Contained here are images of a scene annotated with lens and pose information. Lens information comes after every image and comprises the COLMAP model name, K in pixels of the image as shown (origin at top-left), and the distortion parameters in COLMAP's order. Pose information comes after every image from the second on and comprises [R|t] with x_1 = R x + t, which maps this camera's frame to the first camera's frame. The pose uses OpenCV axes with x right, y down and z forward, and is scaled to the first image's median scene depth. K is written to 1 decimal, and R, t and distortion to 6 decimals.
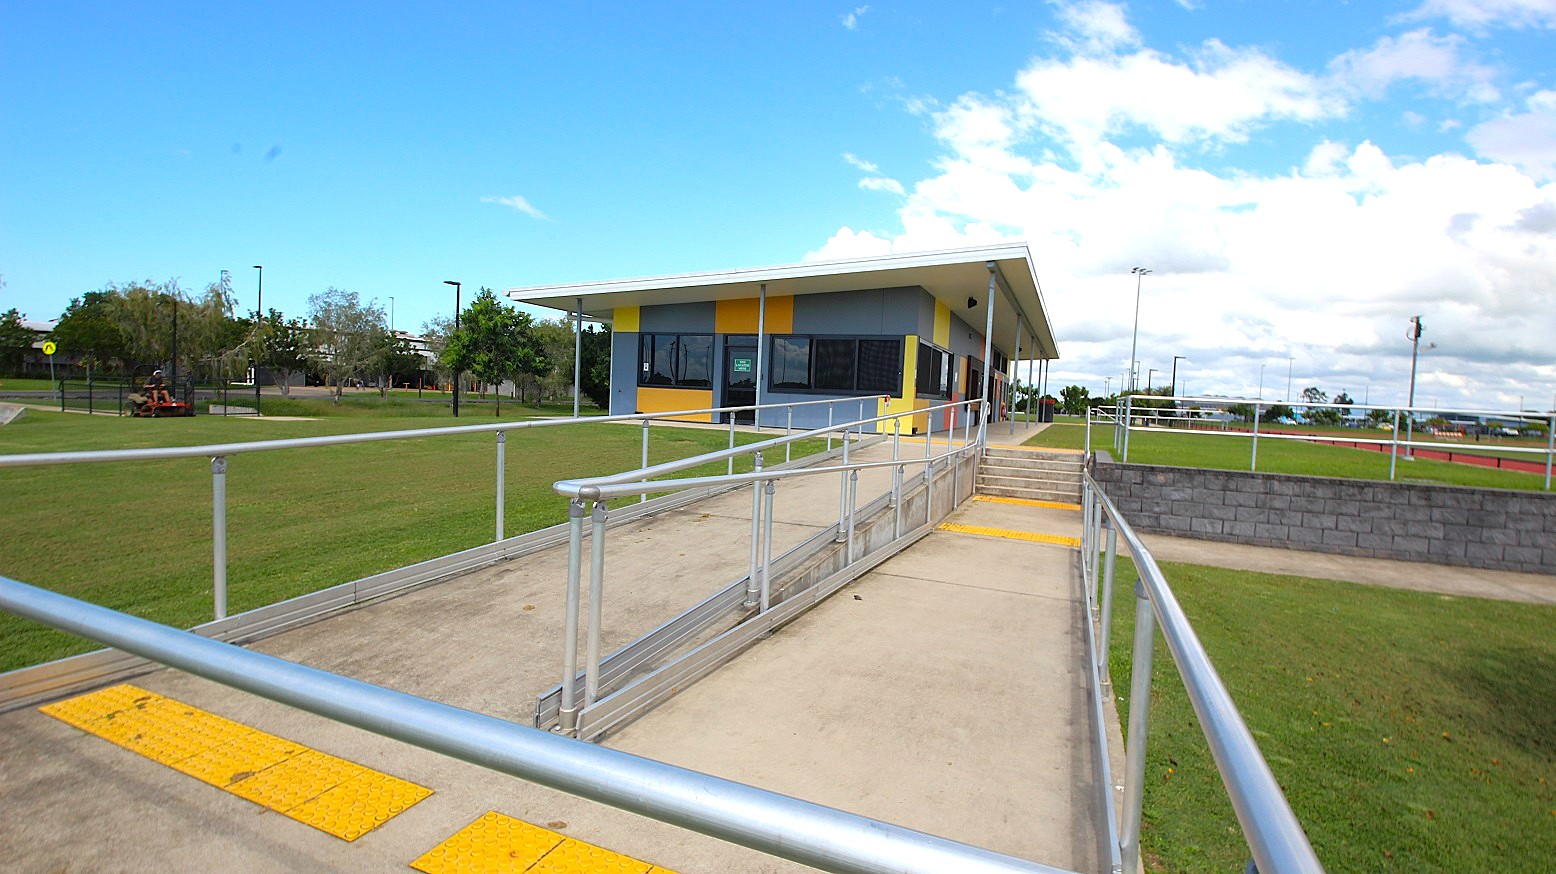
lens RADIAL K [[735.2, 0, 778.0], [0, 735.2, 437.0], [0, 0, 1]] dist [-0.002809, -0.001018]
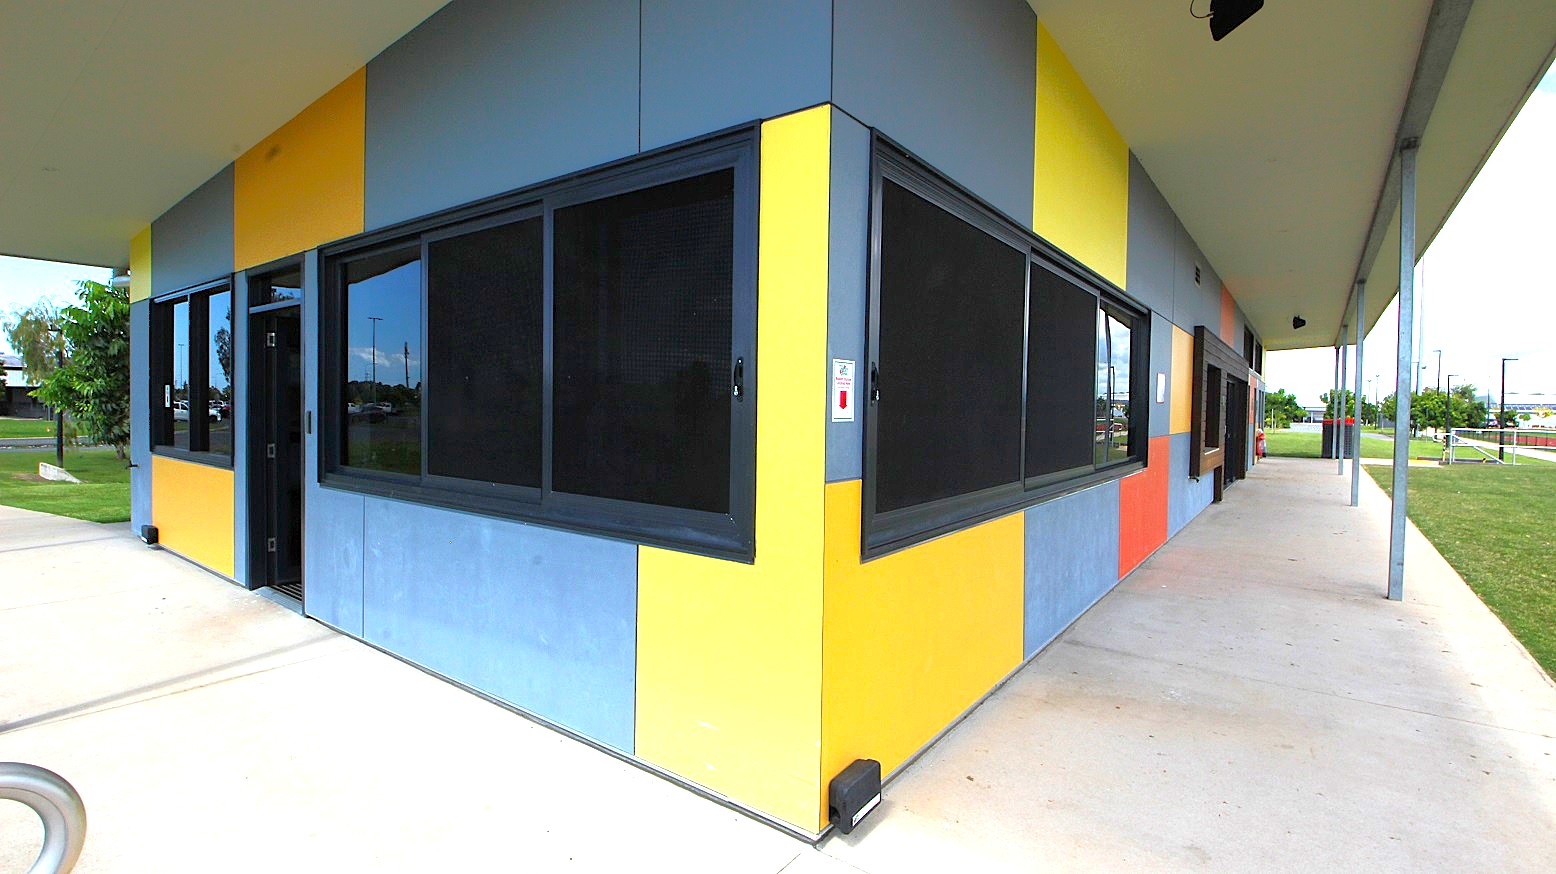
lens RADIAL K [[735.2, 0, 778.0], [0, 735.2, 437.0], [0, 0, 1]] dist [-0.002809, -0.001018]
pose [[0.970560, -0.021386, -0.239910, 0.180036], [0.016236, 0.999594, -0.023426, -0.063496], [0.240314, 0.018842, 0.970512, 0.744769]]
